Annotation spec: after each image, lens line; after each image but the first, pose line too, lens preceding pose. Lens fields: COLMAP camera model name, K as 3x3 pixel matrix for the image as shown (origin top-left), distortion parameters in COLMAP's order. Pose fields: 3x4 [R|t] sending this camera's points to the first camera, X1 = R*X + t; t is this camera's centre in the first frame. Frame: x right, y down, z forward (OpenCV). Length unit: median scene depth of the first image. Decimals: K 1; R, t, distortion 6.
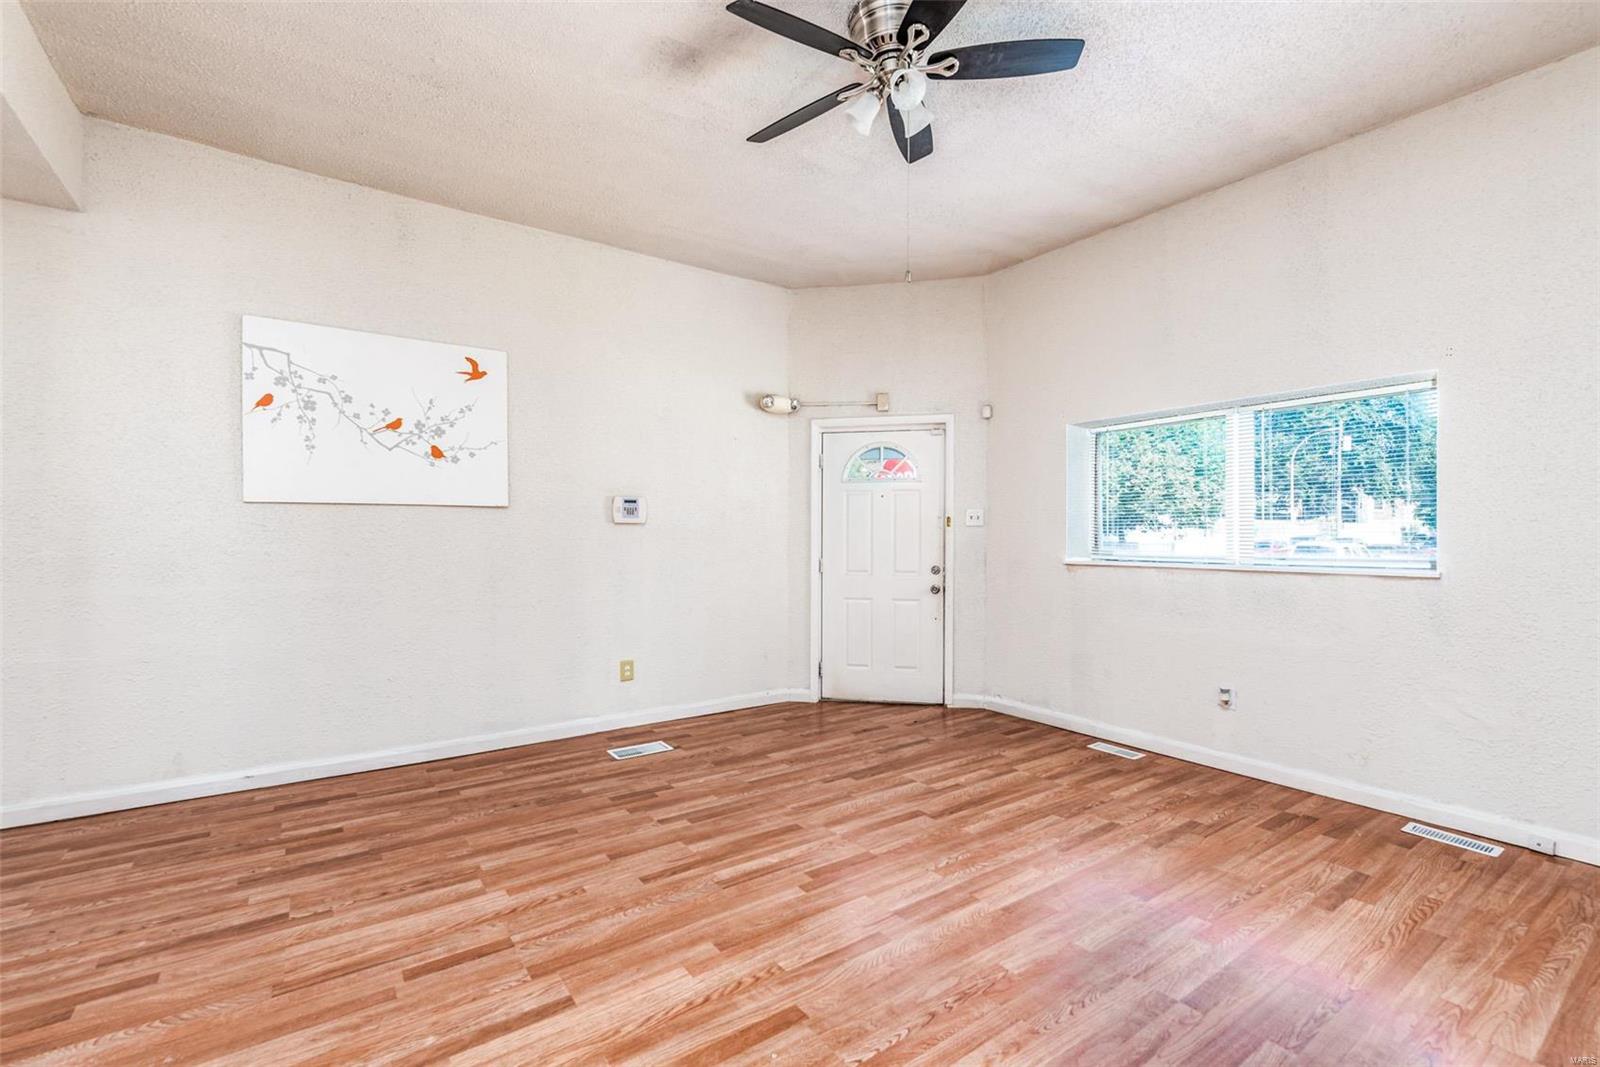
lens RADIAL K [[706.2, 0, 804.7], [0, 706.2, 538.7], [0, 0, 1]] dist [0.001356, 0.000539]
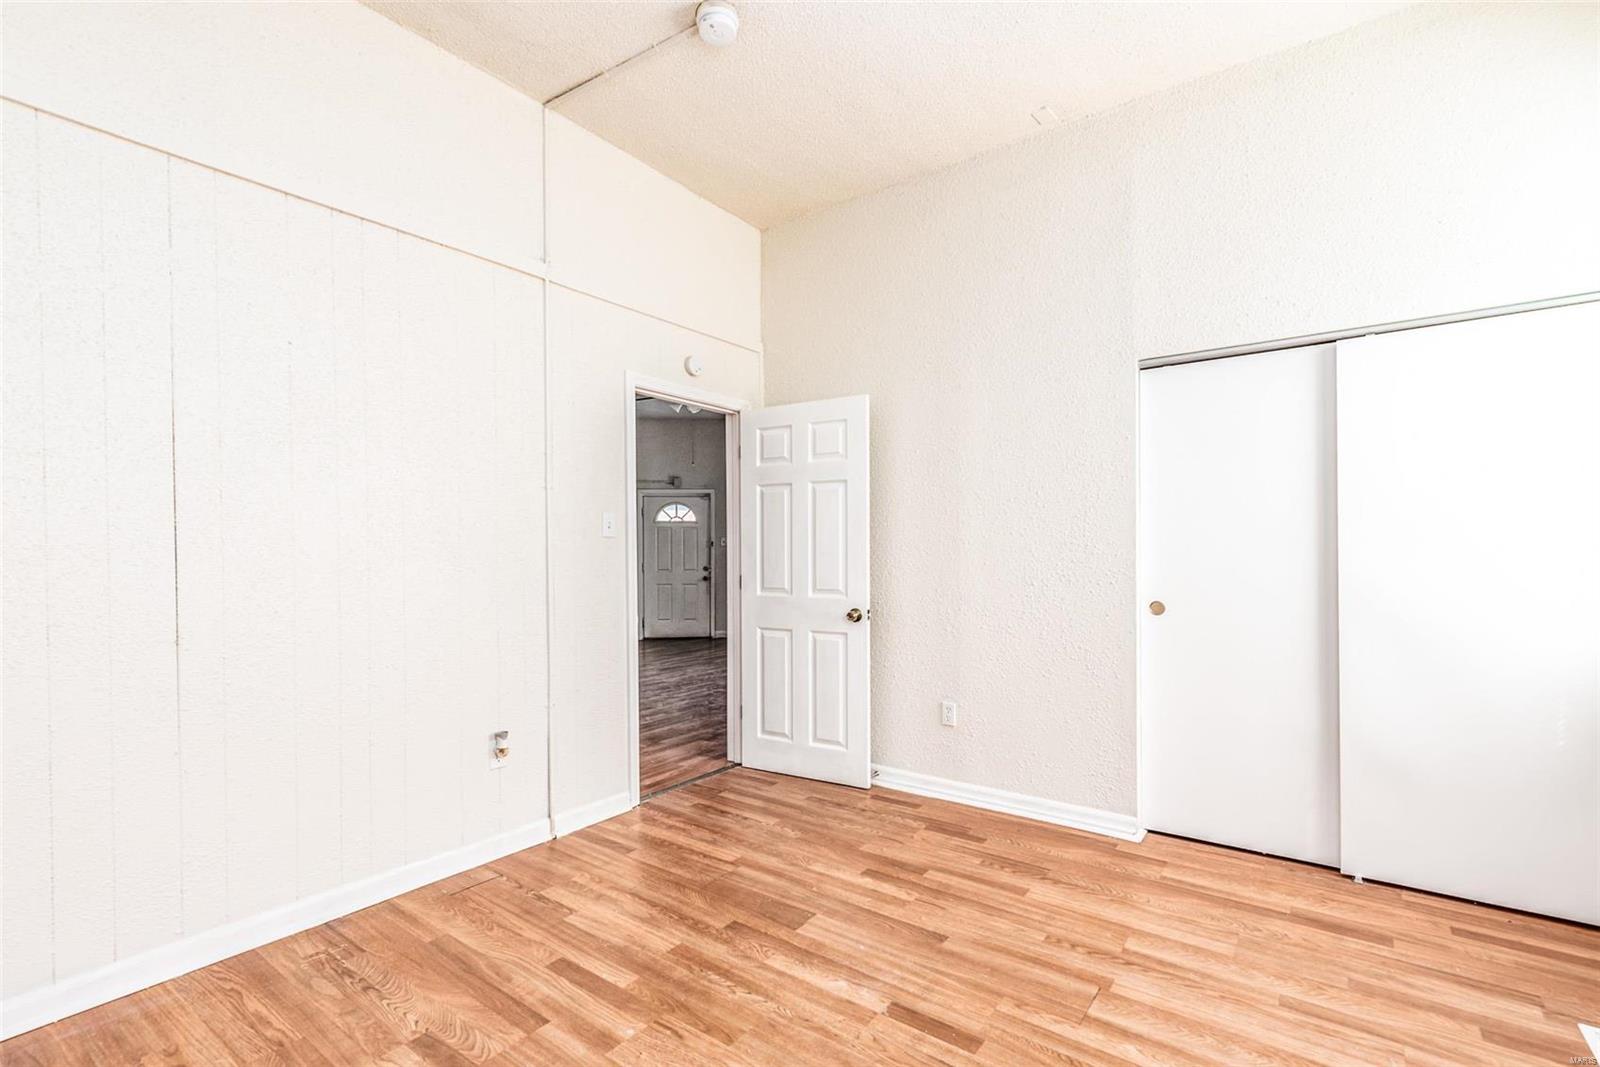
lens RADIAL K [[709.3, 0, 801.7], [0, 709.3, 544.7], [0, 0, 1]] dist [0.001619, 0.000173]
pose [[0.947955, -0.006913, 0.318329, -0.254947], [0.008175, 0.999963, -0.002628, -0.019759], [-0.318299, 0.005094, 0.947977, -1.291850]]
